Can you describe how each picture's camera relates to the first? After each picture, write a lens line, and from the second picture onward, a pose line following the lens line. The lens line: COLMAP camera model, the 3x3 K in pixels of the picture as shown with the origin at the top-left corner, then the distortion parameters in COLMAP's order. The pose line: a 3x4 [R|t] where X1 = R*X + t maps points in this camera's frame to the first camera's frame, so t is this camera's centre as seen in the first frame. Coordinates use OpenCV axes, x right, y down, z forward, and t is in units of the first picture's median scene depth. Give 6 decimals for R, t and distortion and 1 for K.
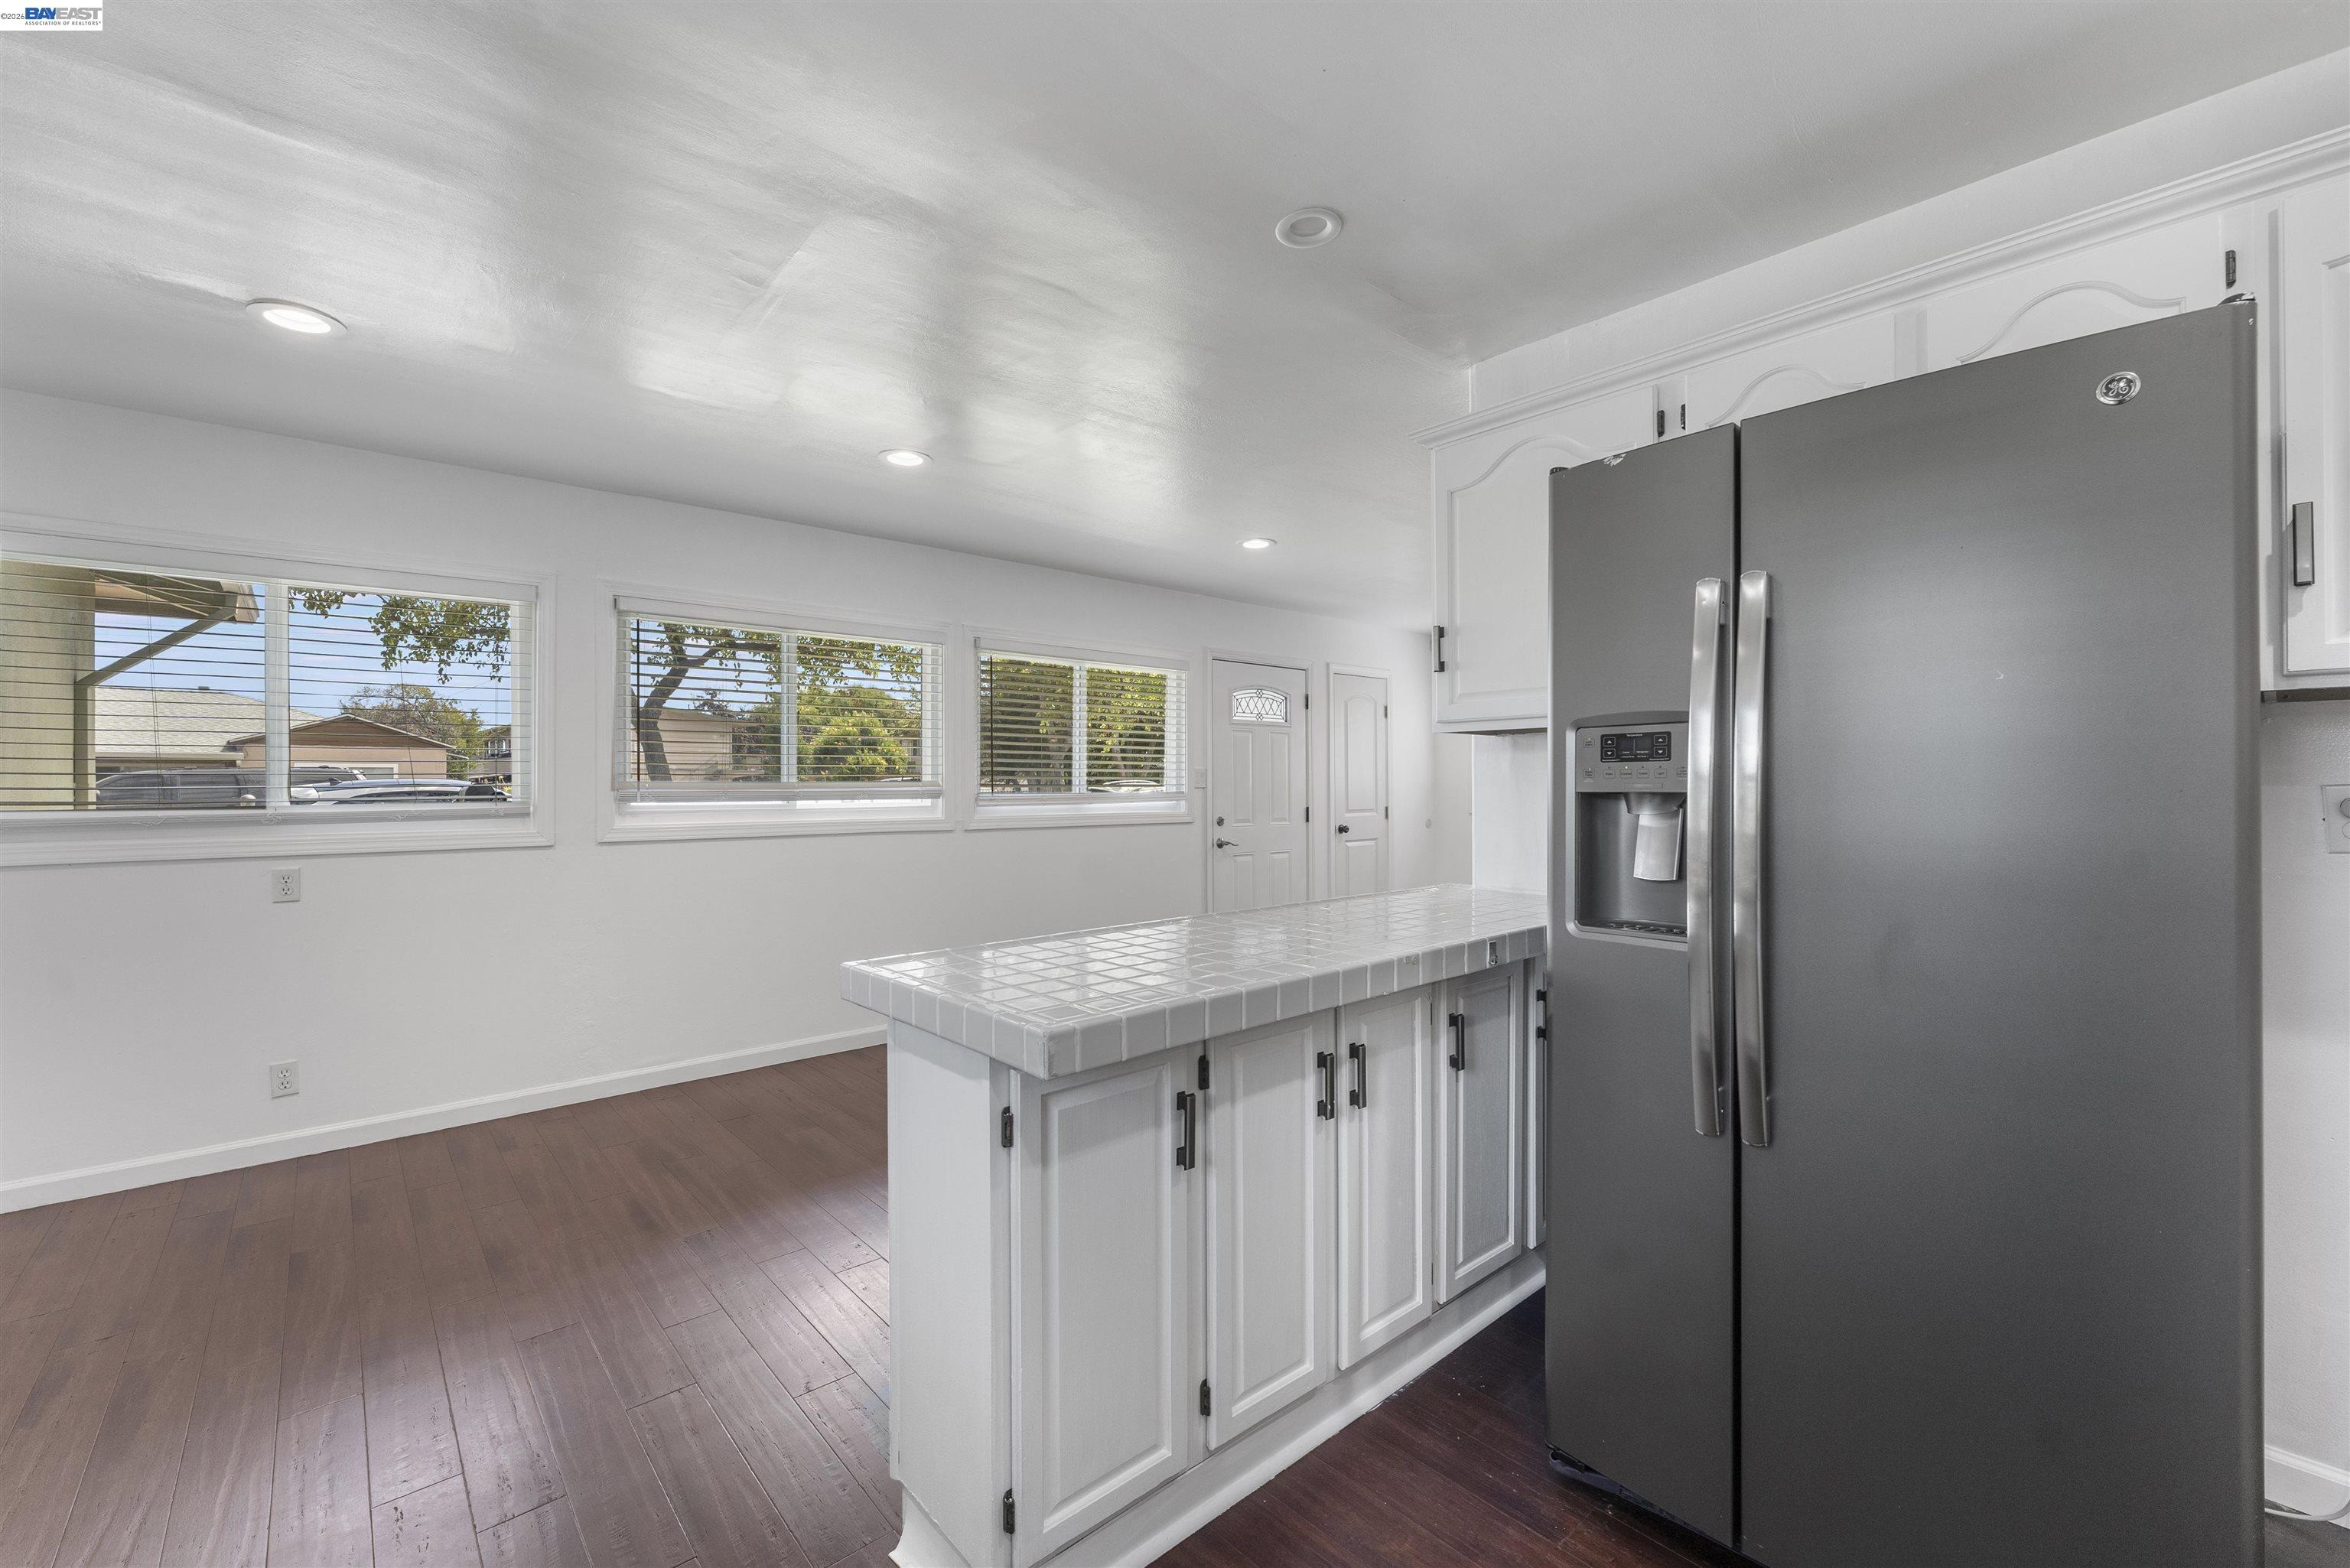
lens RADIAL K [[969.8, 0, 1162.7], [0, 969.8, 784.5], [0, 0, 1]] dist [0.002118, 0.000373]
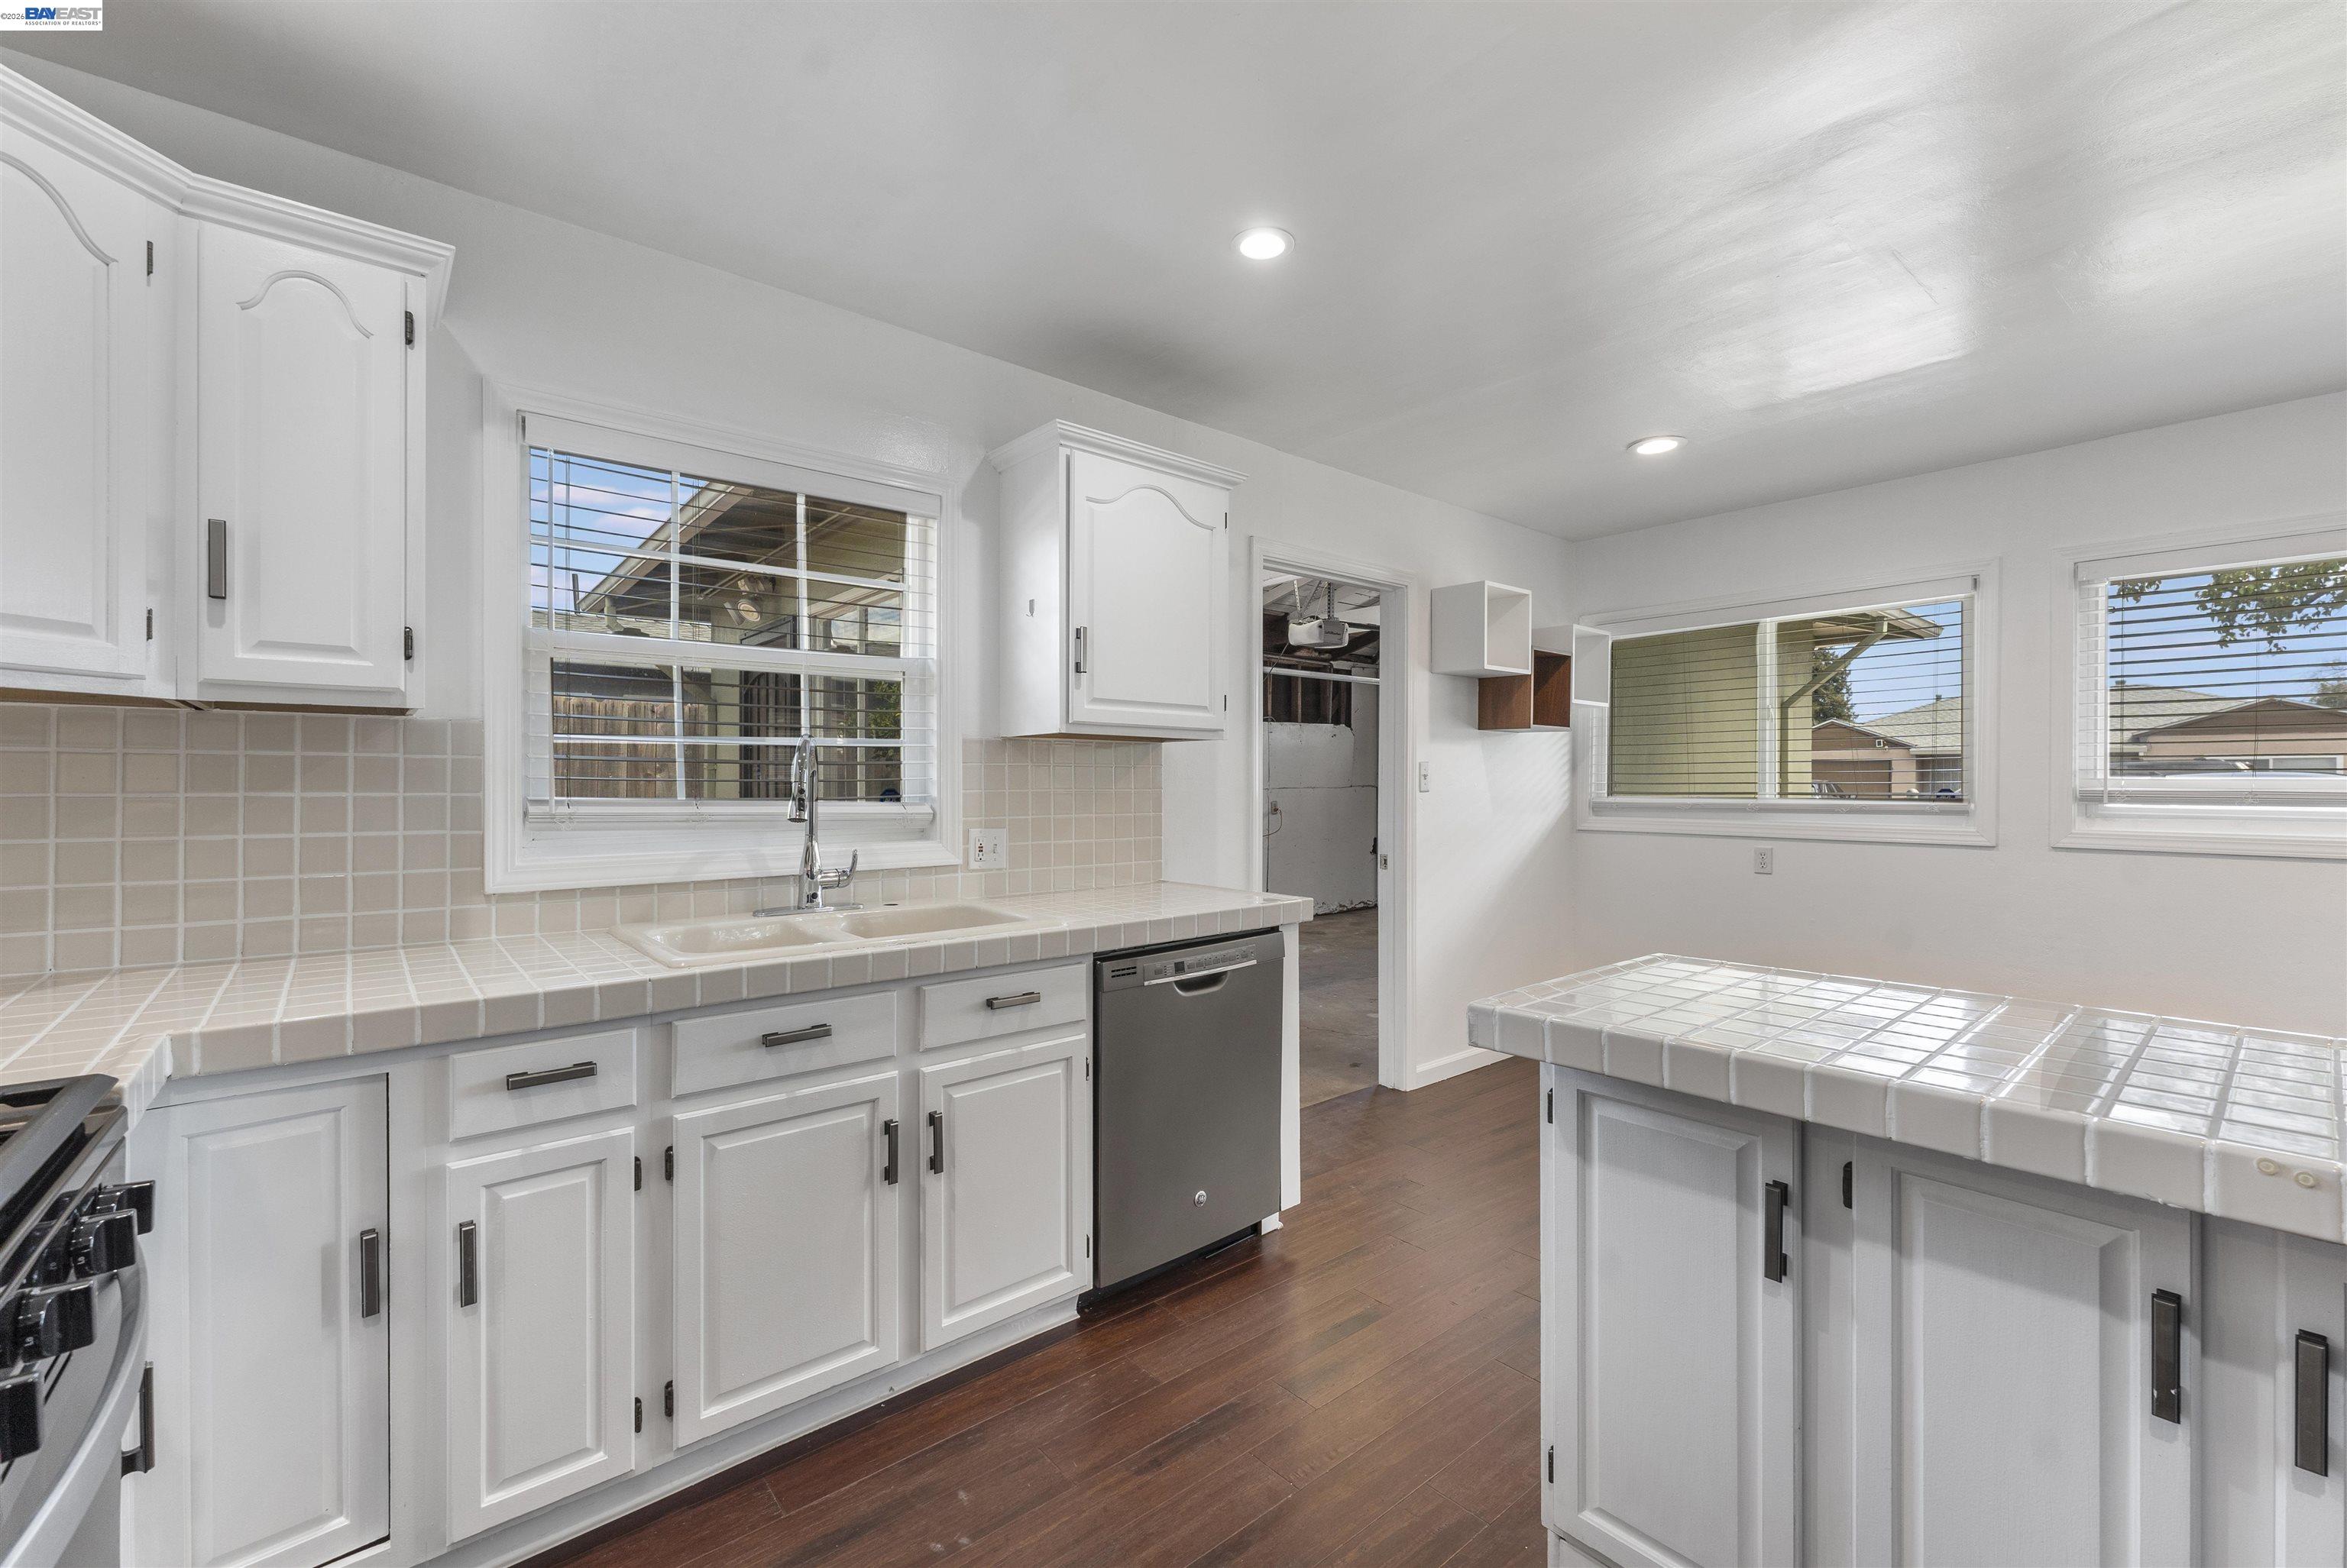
lens RADIAL K [[990.9, 0, 1173.5], [0, 990.9, 784.0], [0, 0, 1]] dist [-0.000599, 0.000262]
pose [[-0.026023, 0.005710, -0.999645, 0.365323], [0.002390, 0.999981, 0.005650, -0.005420], [0.999659, -0.002242, -0.026036, 0.231598]]
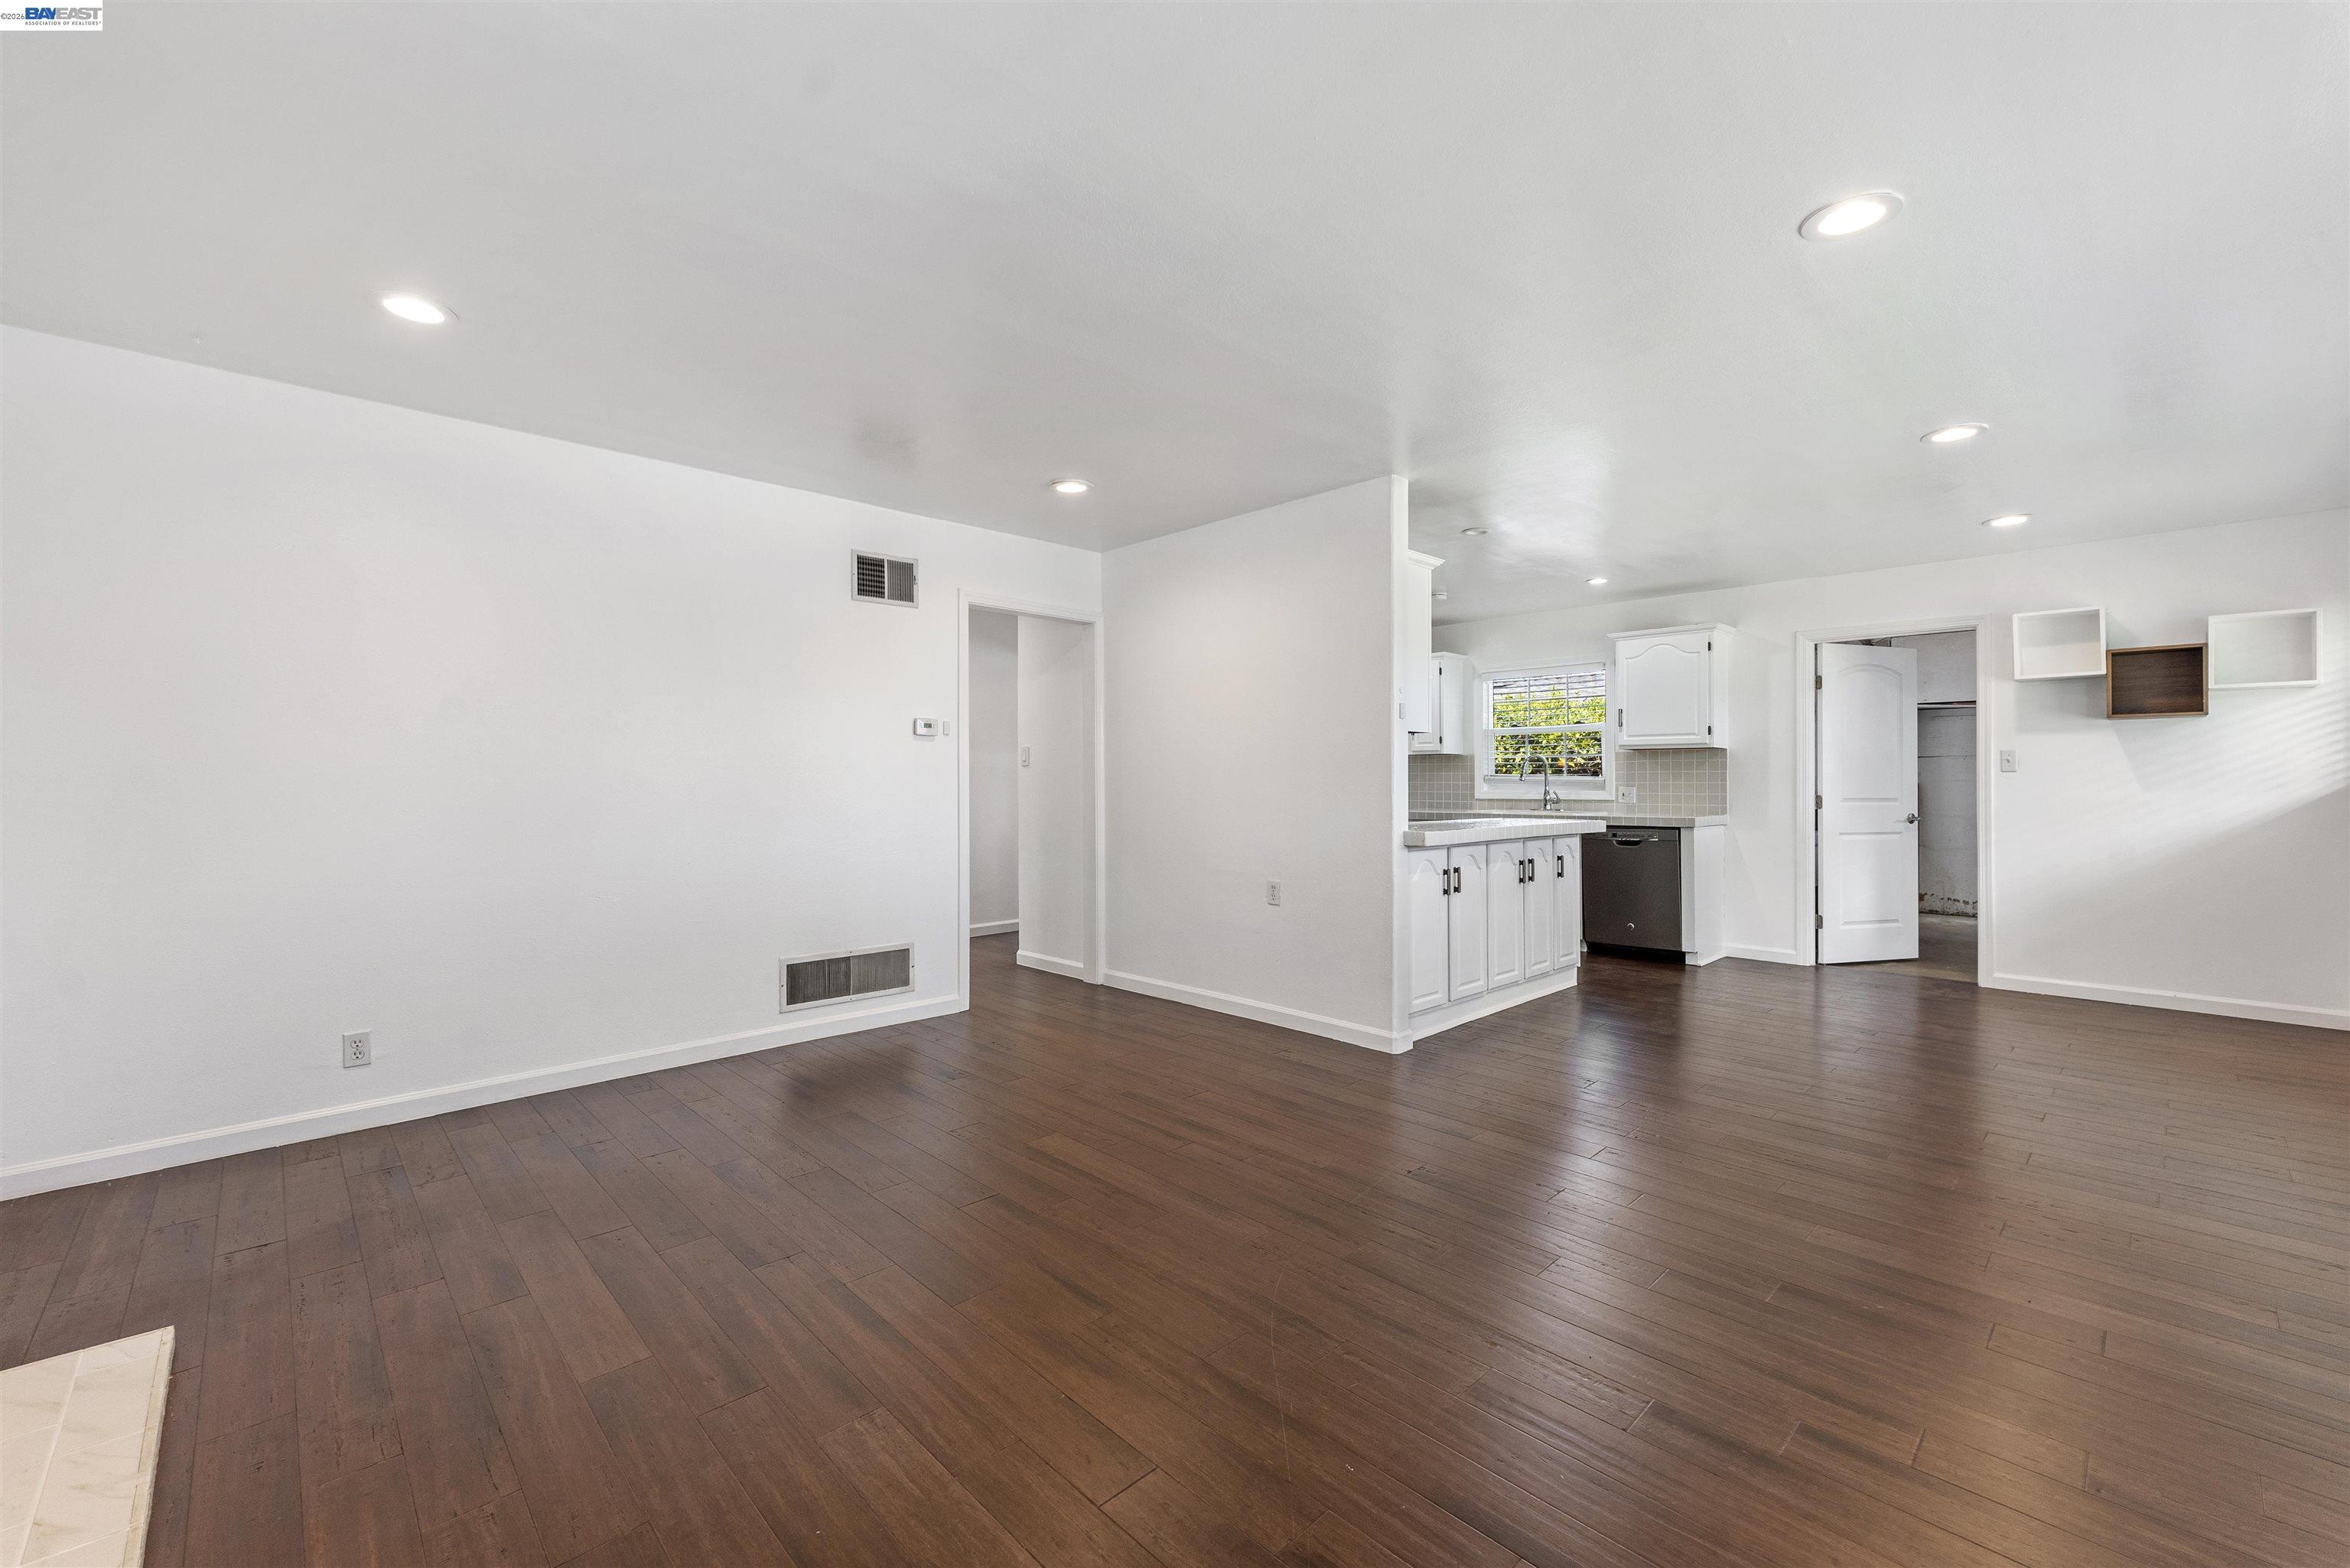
lens RADIAL K [[954.8, 0, 1178.9], [0, 954.8, 778.2], [0, 0, 1]] dist [0.000205, 0.000014]
pose [[-0.998796, 0.004195, -0.048878, 0.579580], [0.004630, 0.999951, -0.008782, 0.029281], [0.048838, -0.008998, -0.998766, 1.933007]]
